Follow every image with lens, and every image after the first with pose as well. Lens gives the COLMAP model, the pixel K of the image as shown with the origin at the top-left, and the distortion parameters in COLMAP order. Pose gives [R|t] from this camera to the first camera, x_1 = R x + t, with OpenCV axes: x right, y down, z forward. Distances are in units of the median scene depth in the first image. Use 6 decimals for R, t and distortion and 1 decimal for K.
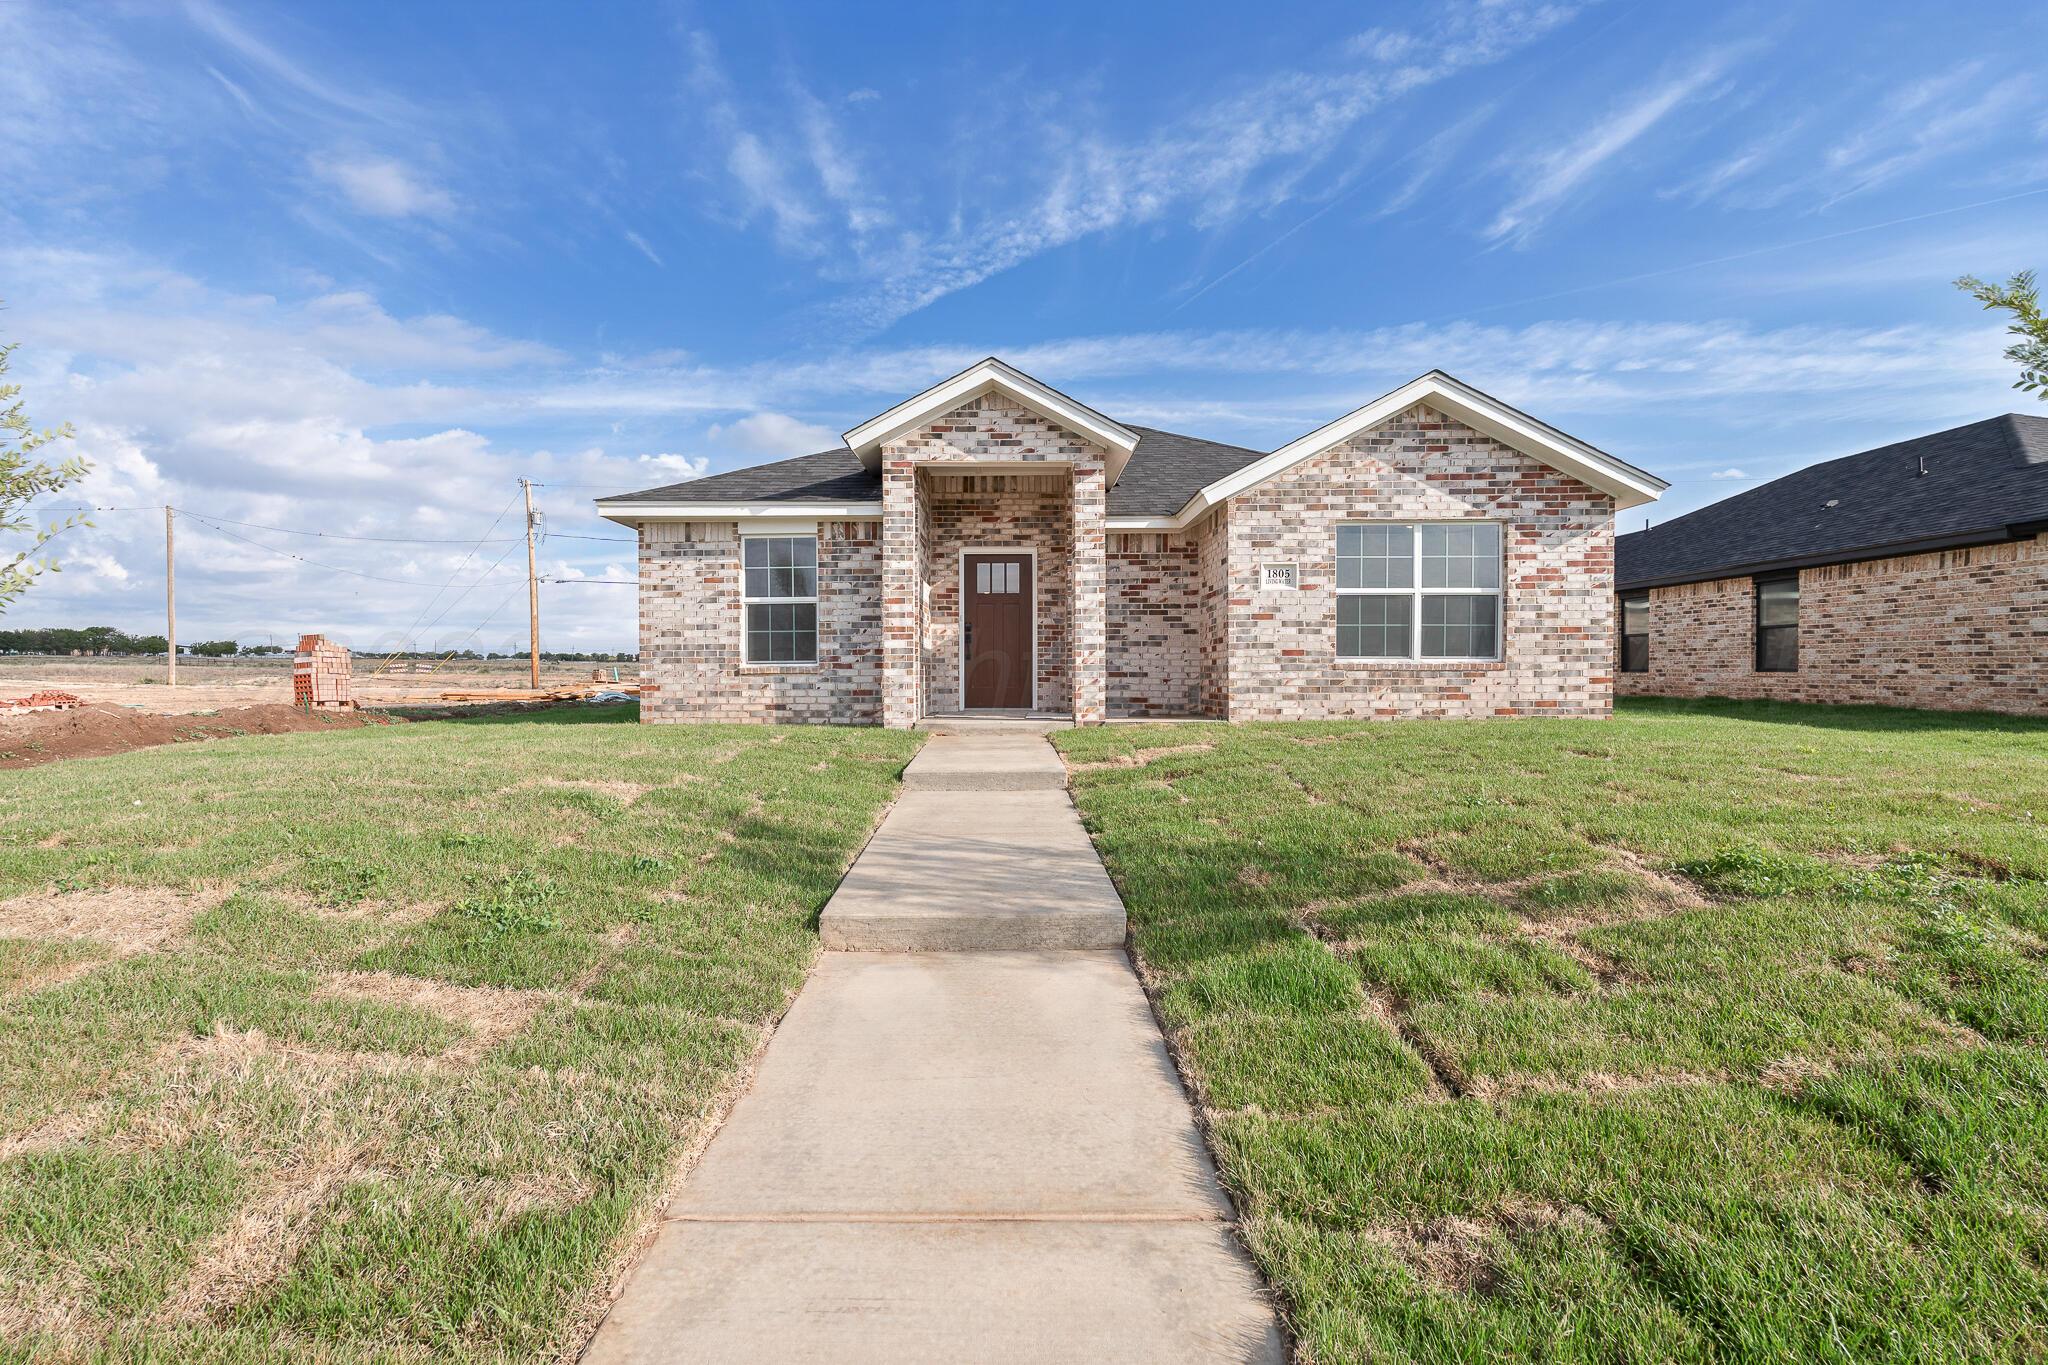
lens RADIAL K [[918.9, 0, 1007.3], [0, 918.9, 633.8], [0, 0, 1]] dist [-0.001662, -0.000105]
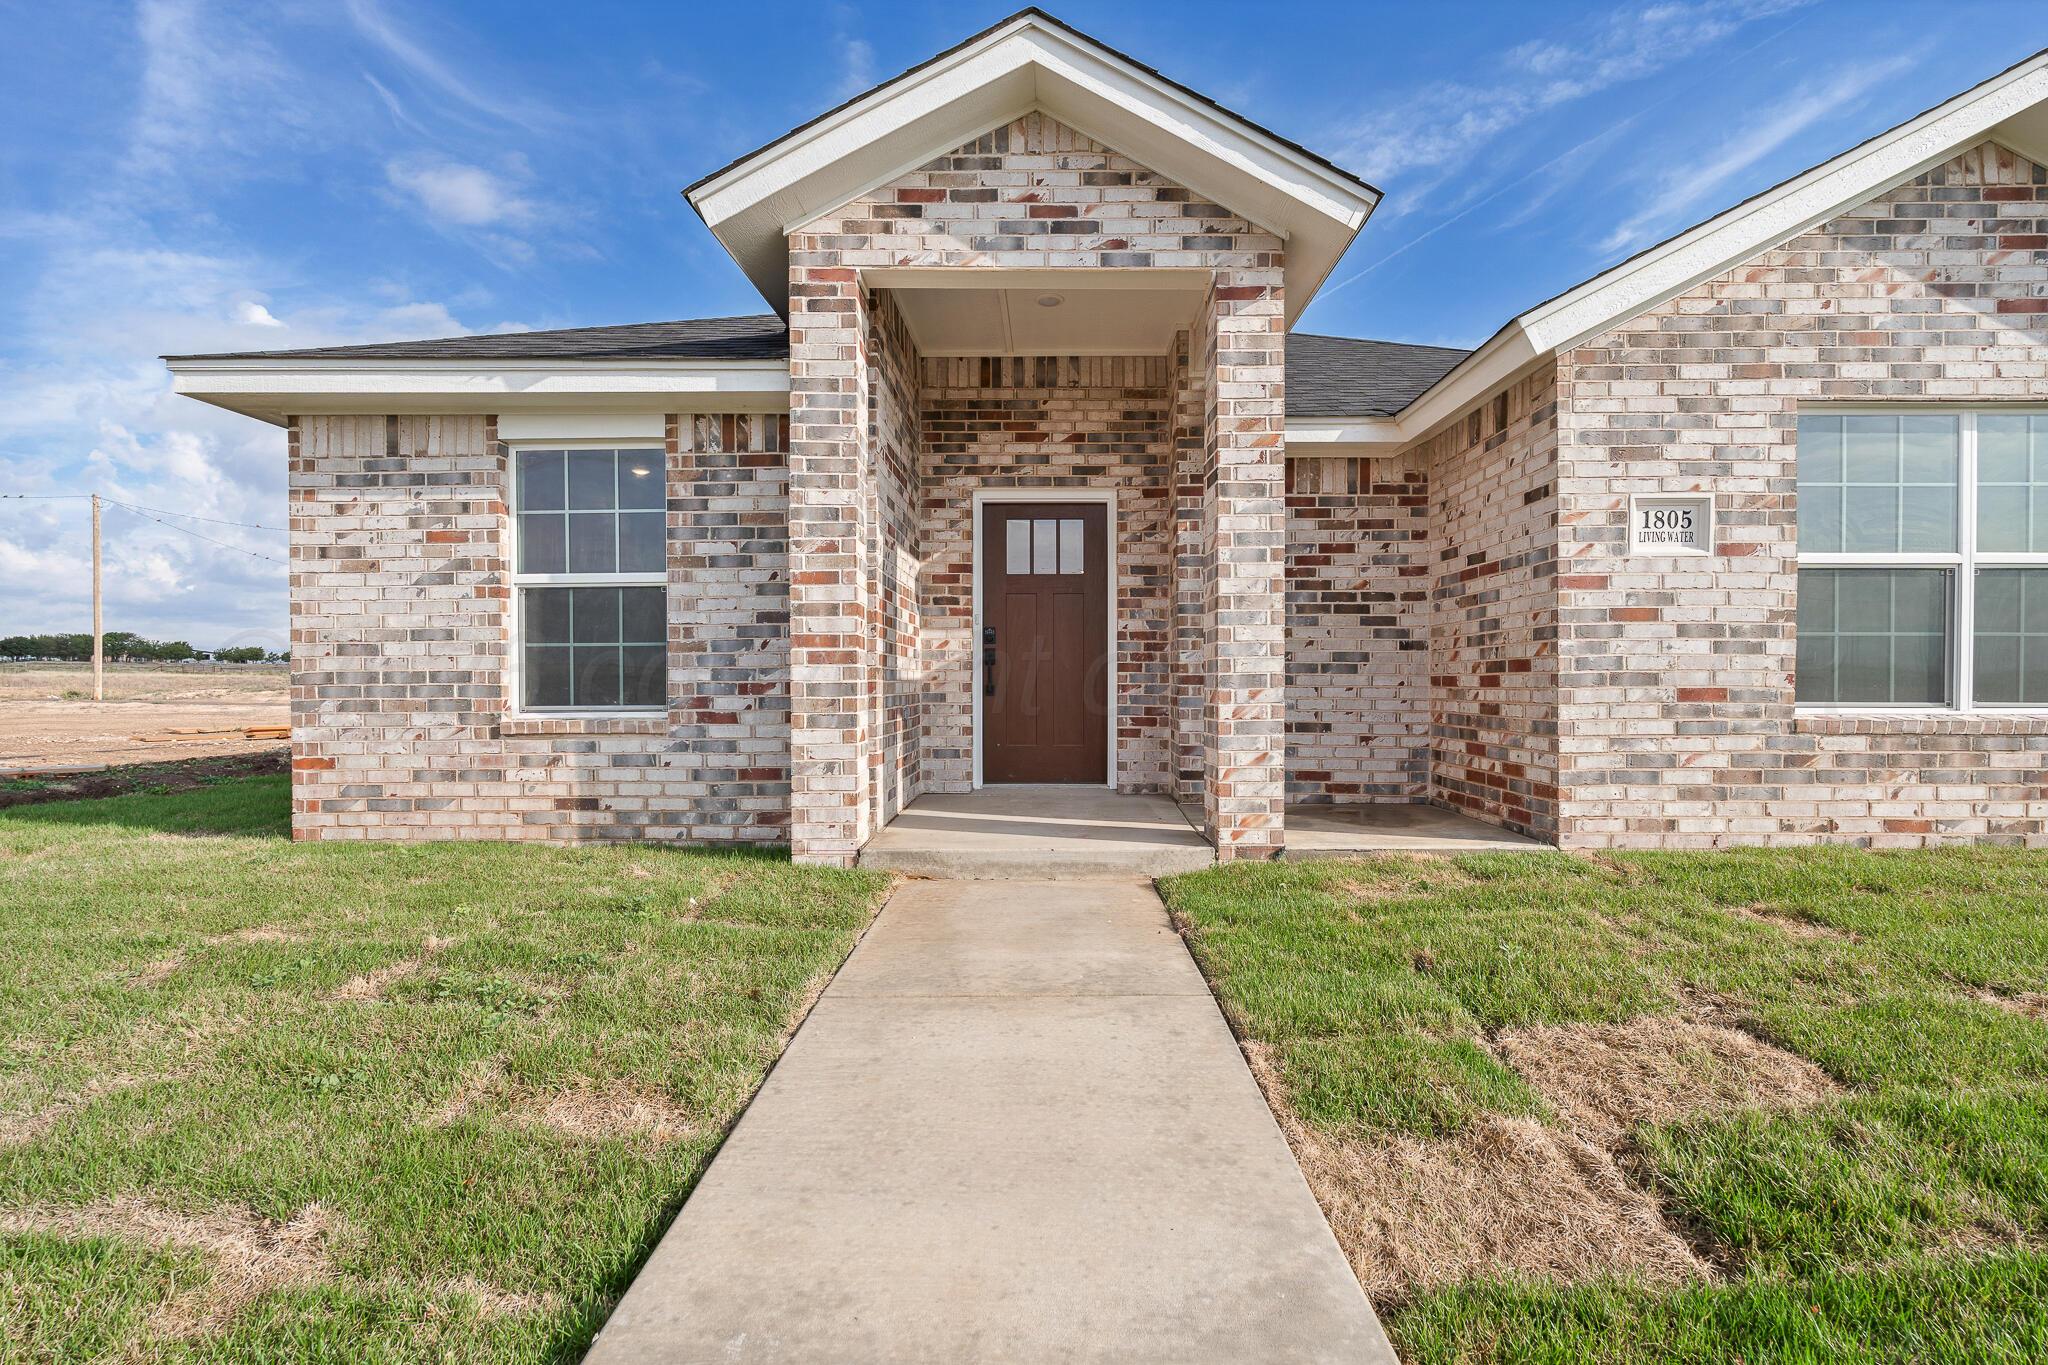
lens RADIAL K [[918.9, 0, 1007.3], [0, 918.9, 633.8], [0, 0, 1]] dist [-0.001662, -0.000105]
pose [[0.998851, 0.001903, -0.047892, -0.007048], [-0.002273, 0.999968, -0.007679, -0.005098], [0.047876, 0.007779, 0.998823, 0.533990]]
